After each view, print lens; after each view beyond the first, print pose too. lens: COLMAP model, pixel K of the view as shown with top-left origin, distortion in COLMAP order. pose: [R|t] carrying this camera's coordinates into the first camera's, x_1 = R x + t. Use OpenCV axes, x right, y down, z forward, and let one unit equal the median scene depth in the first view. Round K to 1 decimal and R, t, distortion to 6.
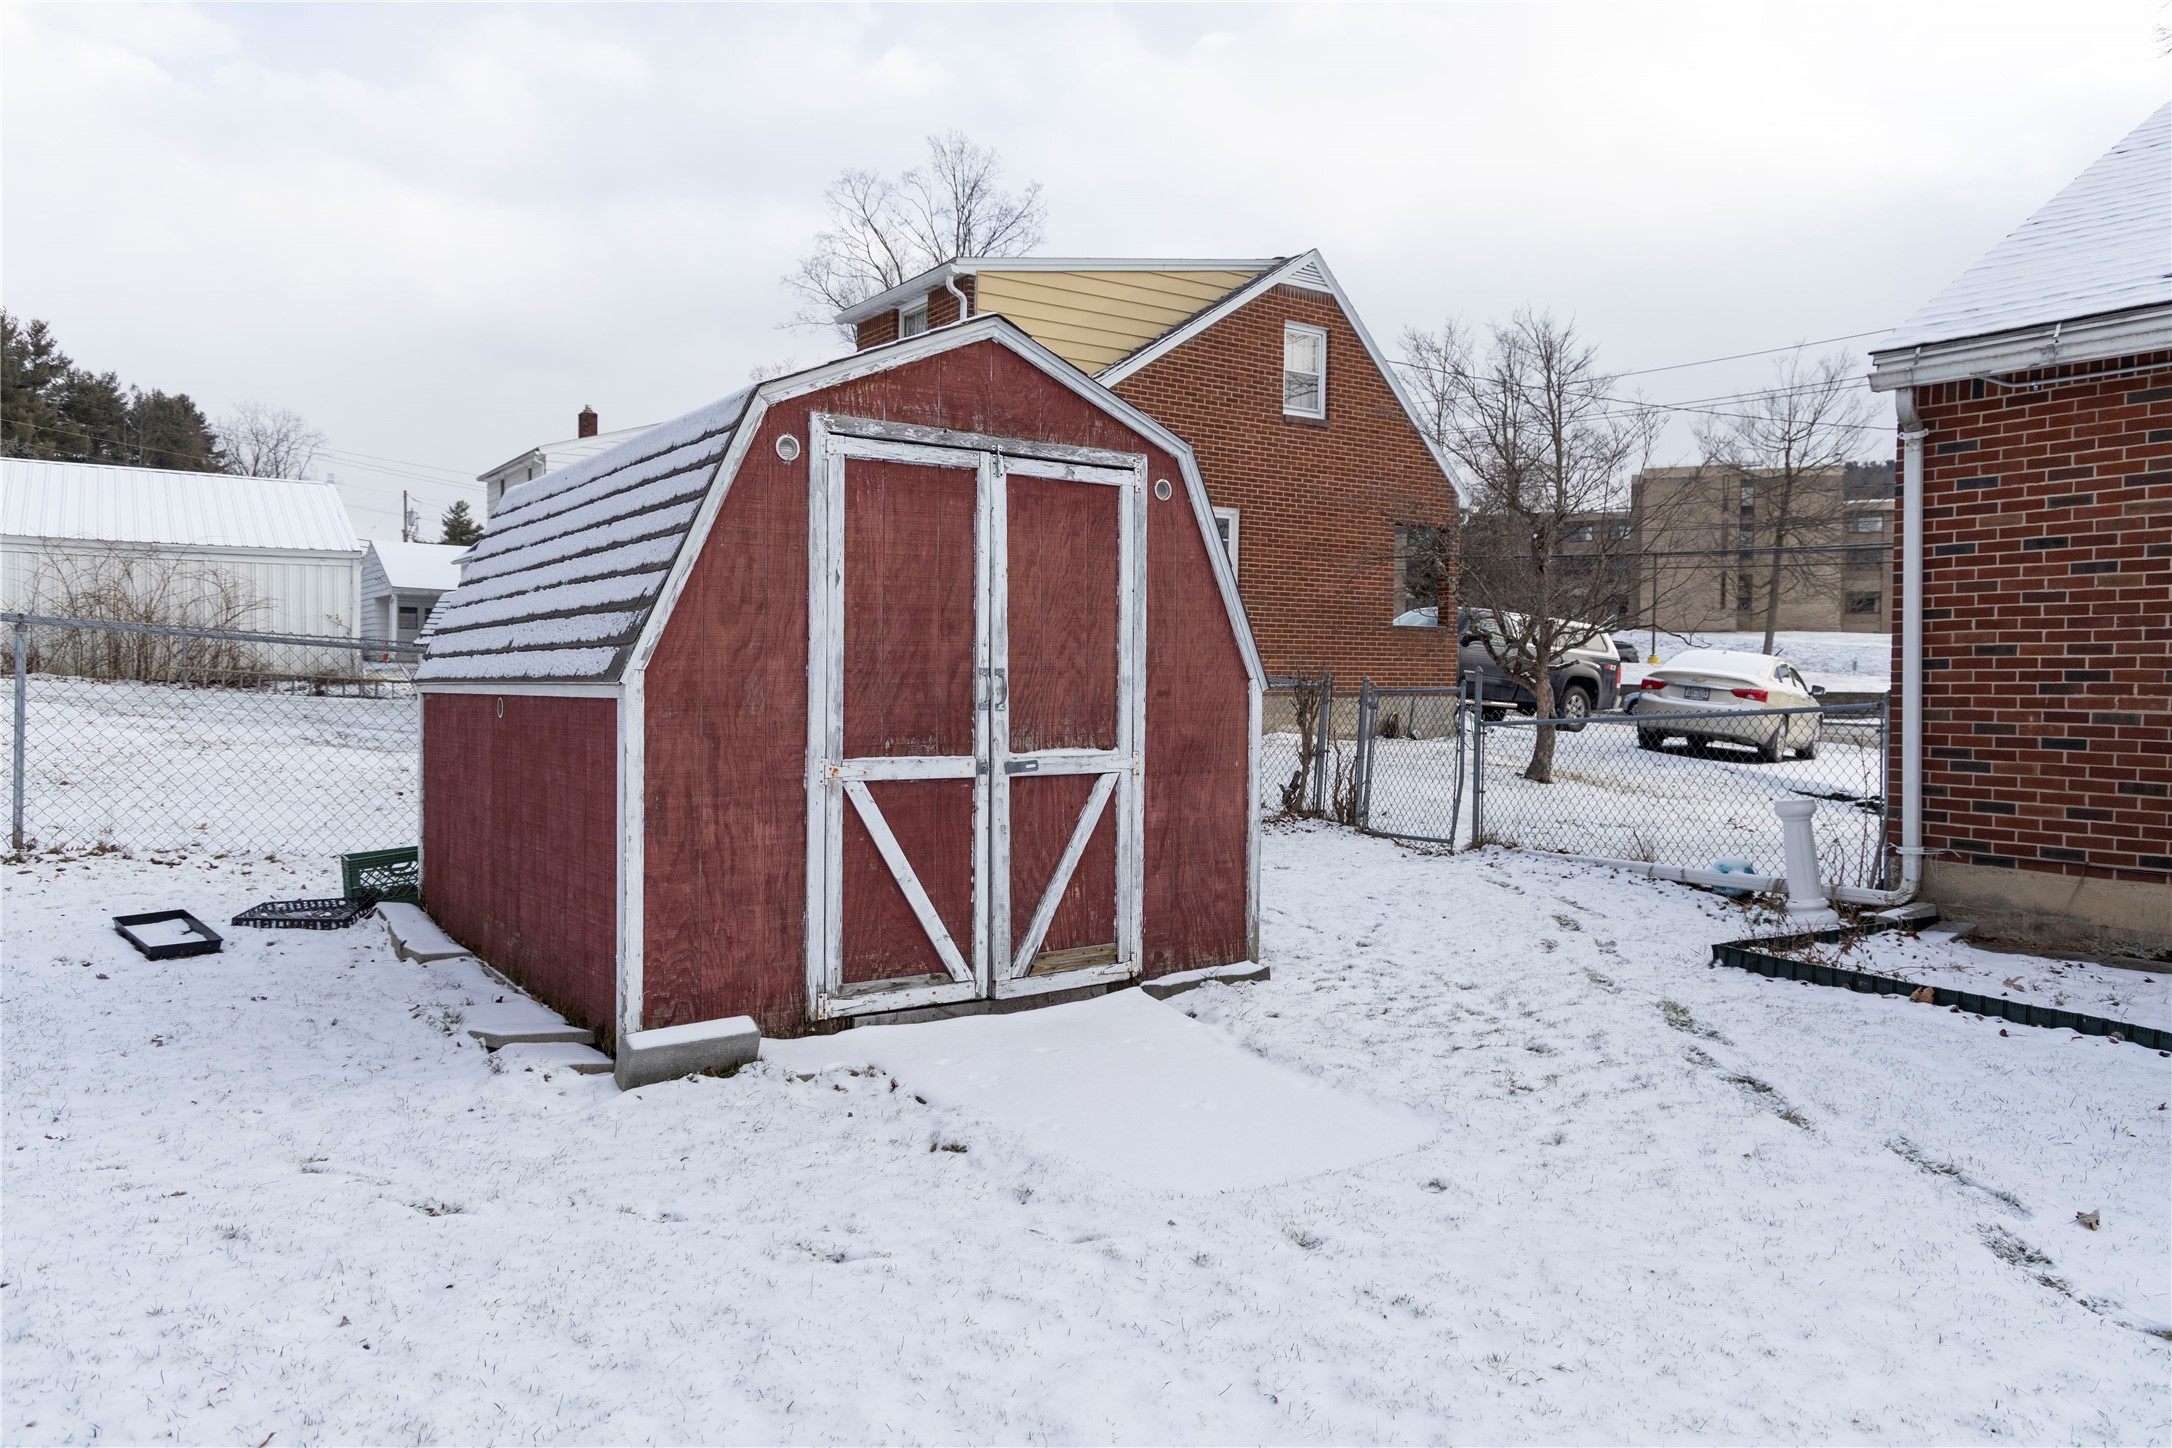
lens RADIAL K [[1449.8, 0, 1072.9], [0, 1449.8, 720.1], [0, 0, 1]] dist [0.004545, -0.001021]
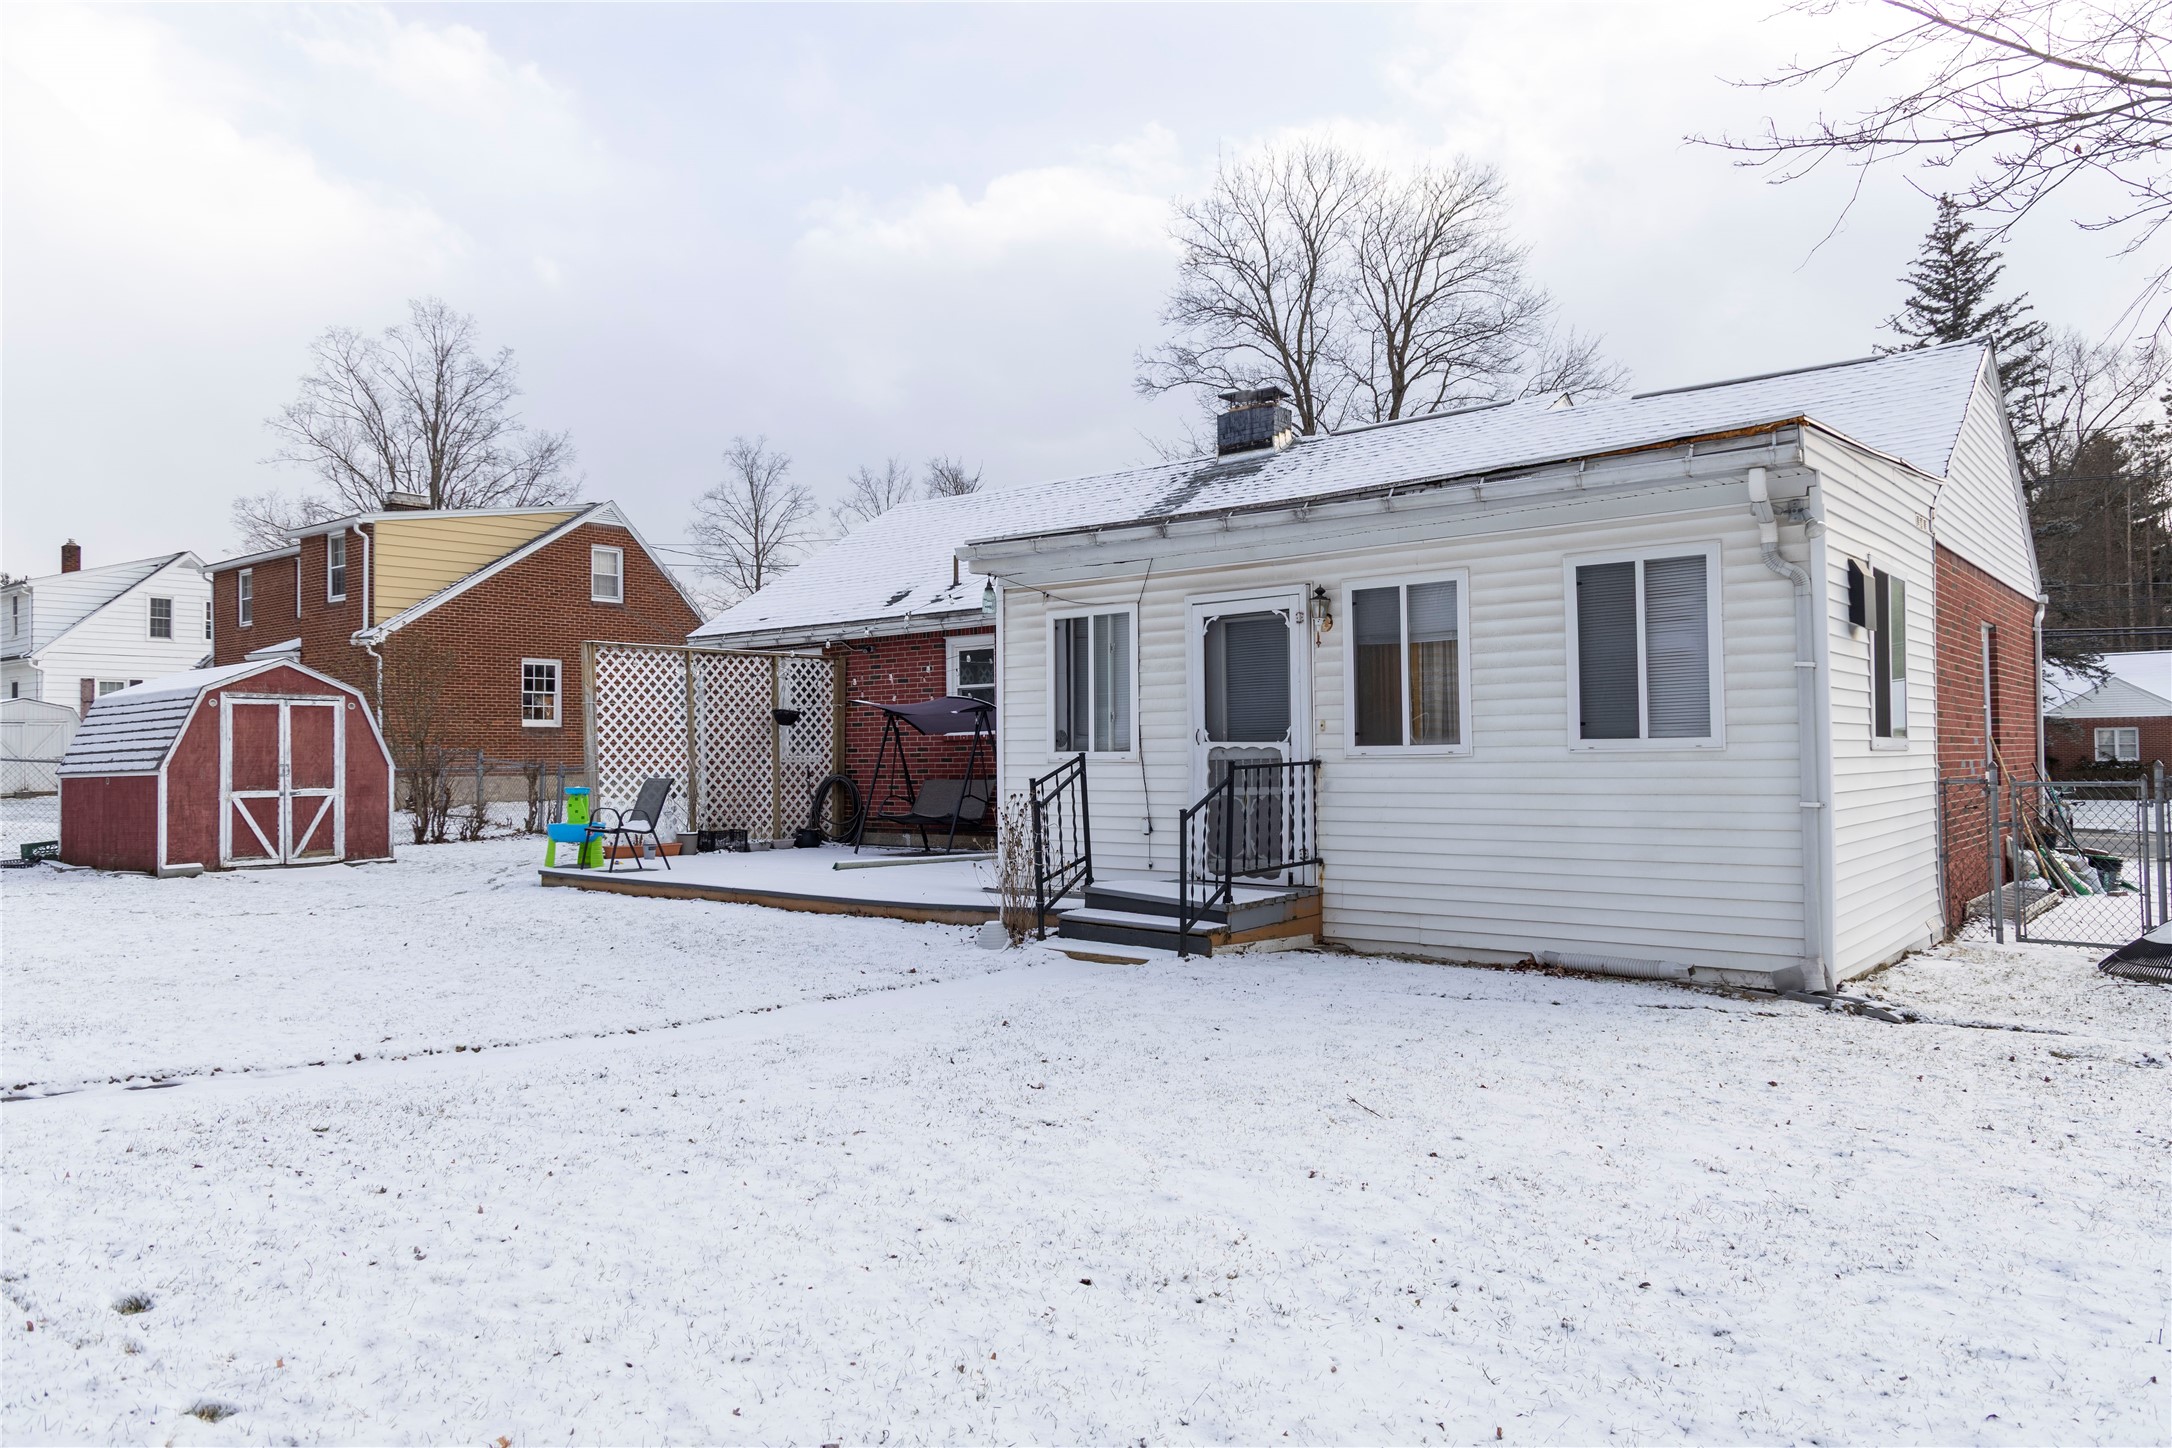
lens RADIAL K [[1449.8, 0, 1087.0], [0, 1449.8, 716.7], [0, 0, 1]] dist [0.004545, -0.001021]
pose [[0.953360, -0.015034, 0.301462, 0.710740], [0.032599, 0.998045, -0.053320, 0.095310], [-0.300072, 0.060660, 0.951986, -2.785135]]
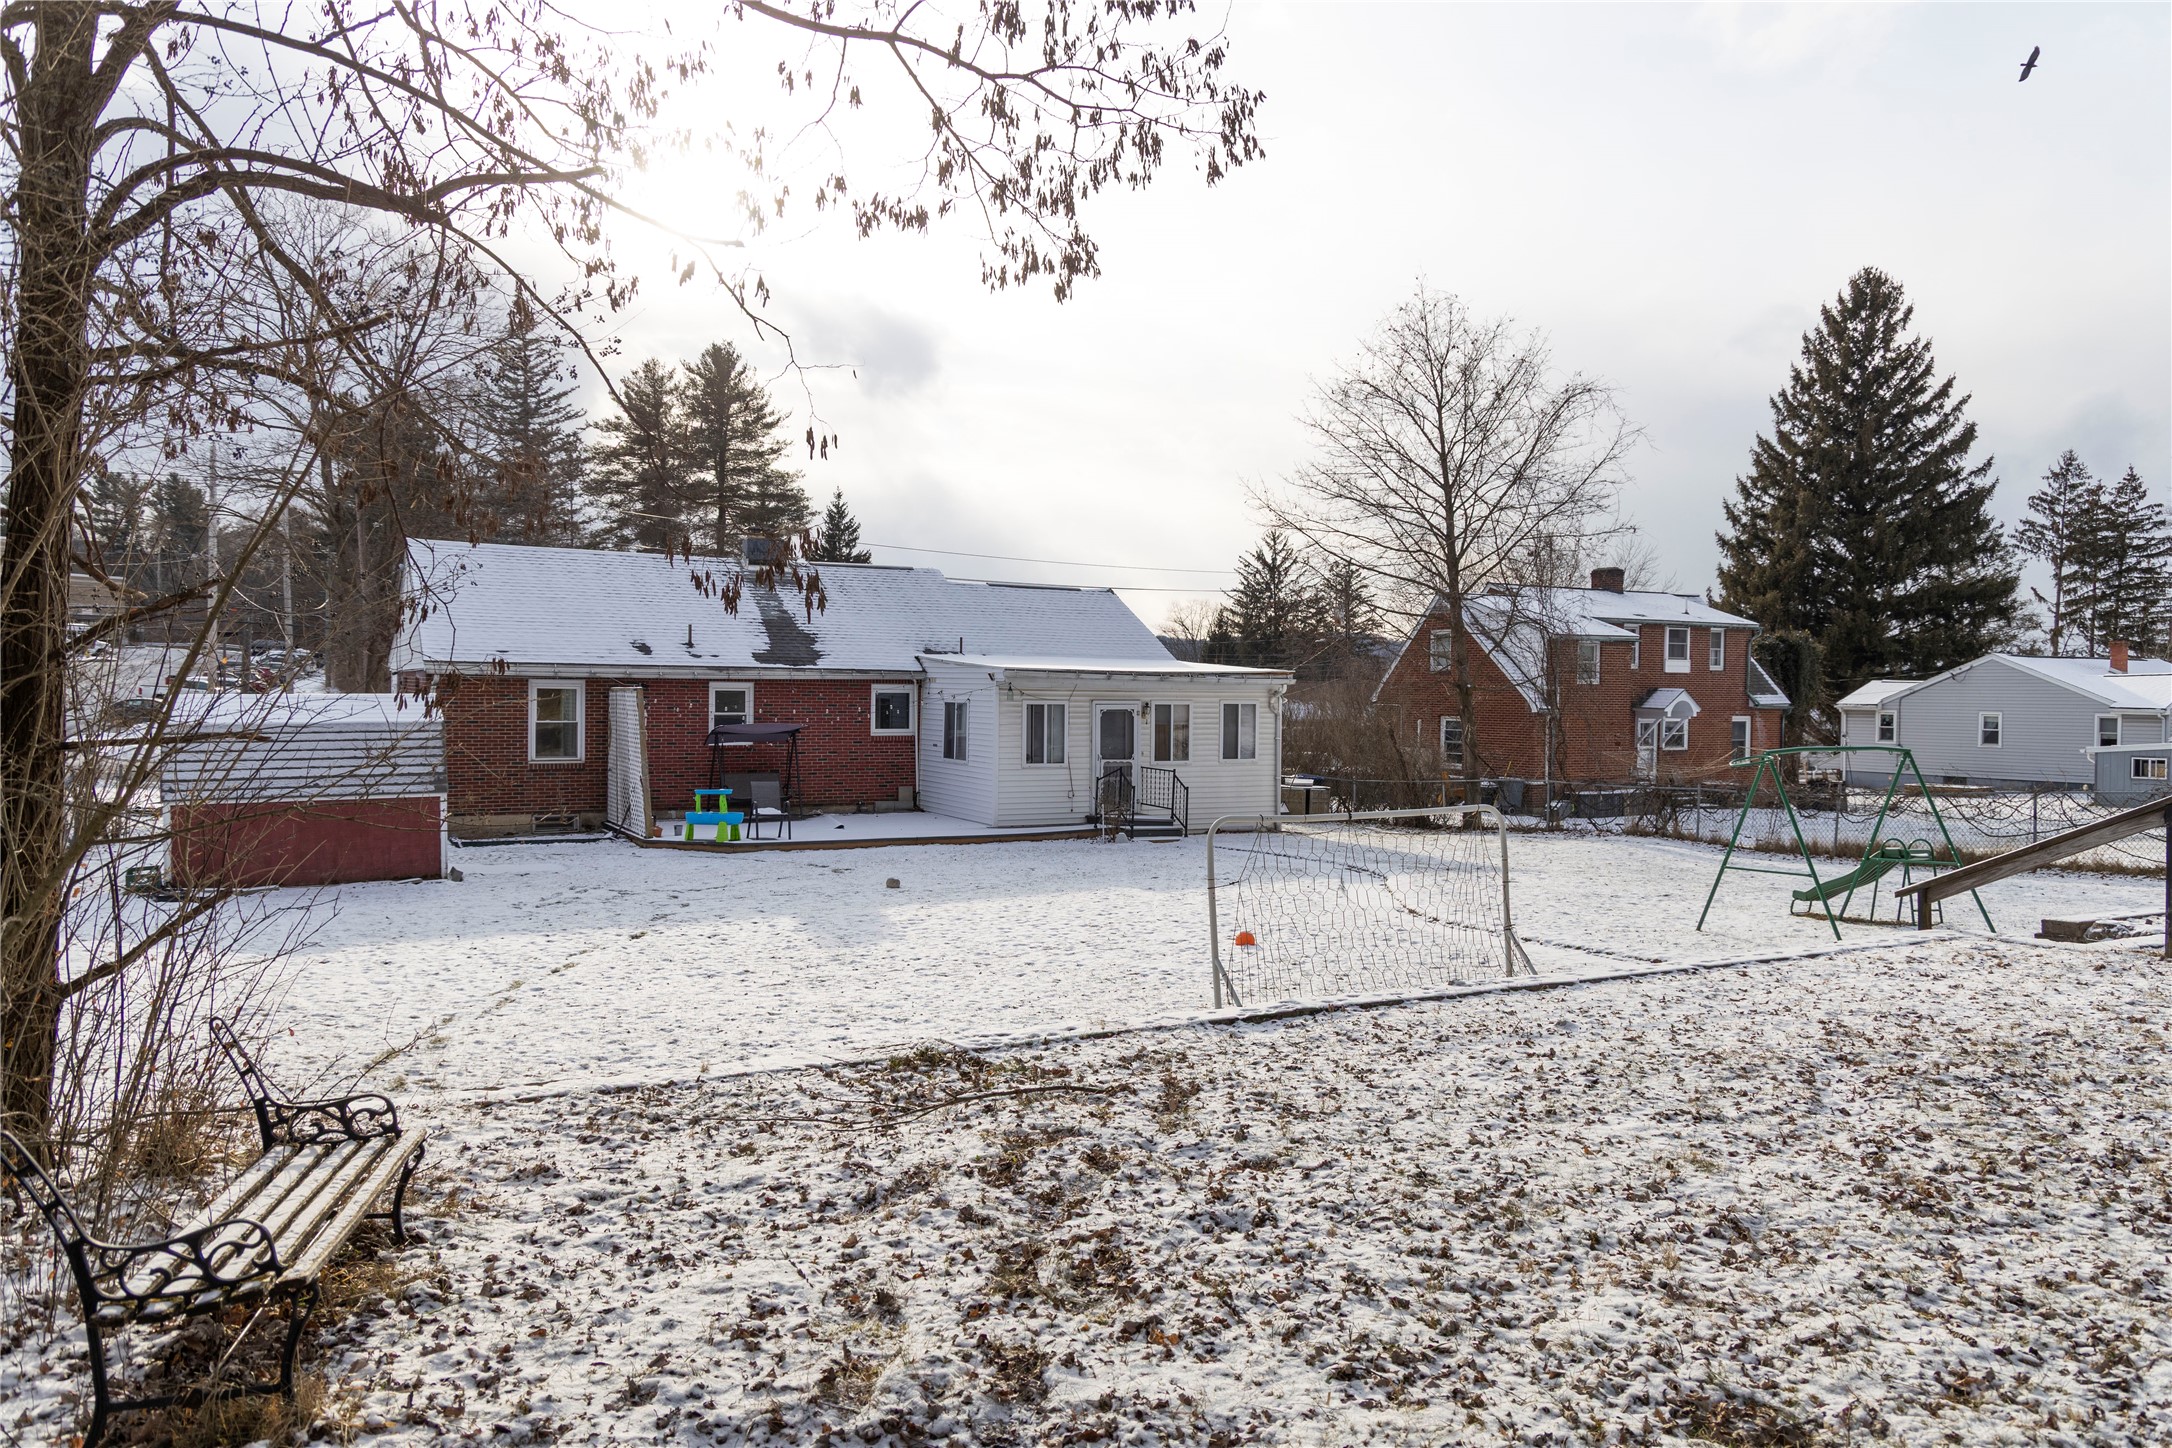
lens RADIAL K [[1449.8, 0, 1076.0], [0, 1449.8, 738.5], [0, 0, 1]] dist [0.004545, -0.001021]
pose [[0.092413, -0.041230, 0.994867, -3.951260], [0.022235, 0.998979, 0.039335, -0.279297], [-0.995473, 0.018486, 0.093235, -1.140870]]
